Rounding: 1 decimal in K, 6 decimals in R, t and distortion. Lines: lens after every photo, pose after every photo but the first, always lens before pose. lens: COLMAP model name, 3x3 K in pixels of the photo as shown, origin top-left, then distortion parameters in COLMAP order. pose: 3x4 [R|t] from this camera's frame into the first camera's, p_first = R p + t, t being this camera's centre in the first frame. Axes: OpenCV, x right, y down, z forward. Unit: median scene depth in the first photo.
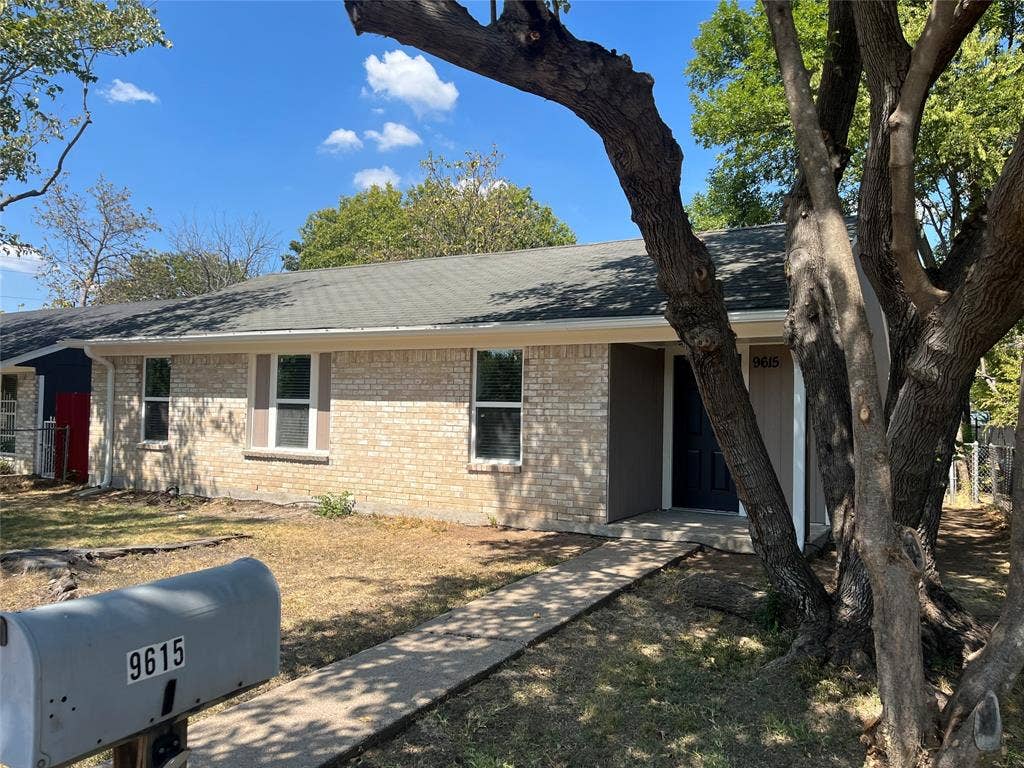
lens RADIAL K [[812.7, 0, 512.0], [0, 812.7, 384.0], [0, 0, 1]] dist [0.008194, -0.001836]
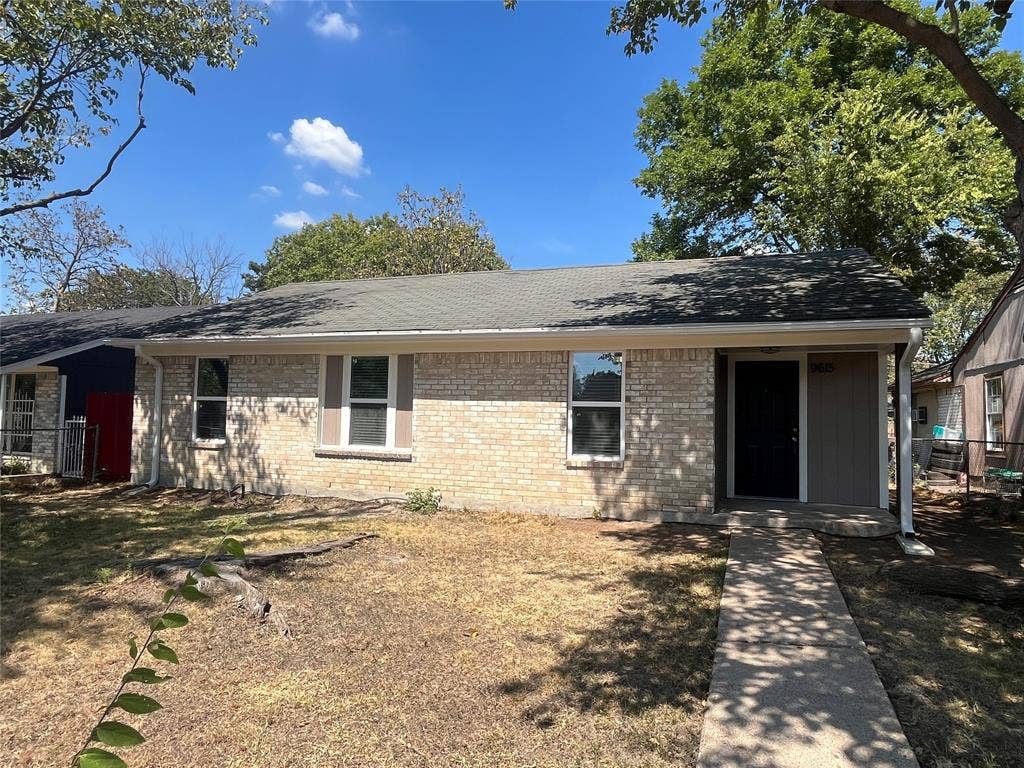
lens RADIAL K [[663.2, 0, 512.0], [0, 663.2, 384.0], [0, 0, 1]] dist [-0.009429, 0.001964]
pose [[0.985649, 0.010464, 0.168486, -0.245016], [-0.008068, 0.999856, -0.014896, 0.011543], [-0.168617, 0.013323, 0.985592, 0.144660]]
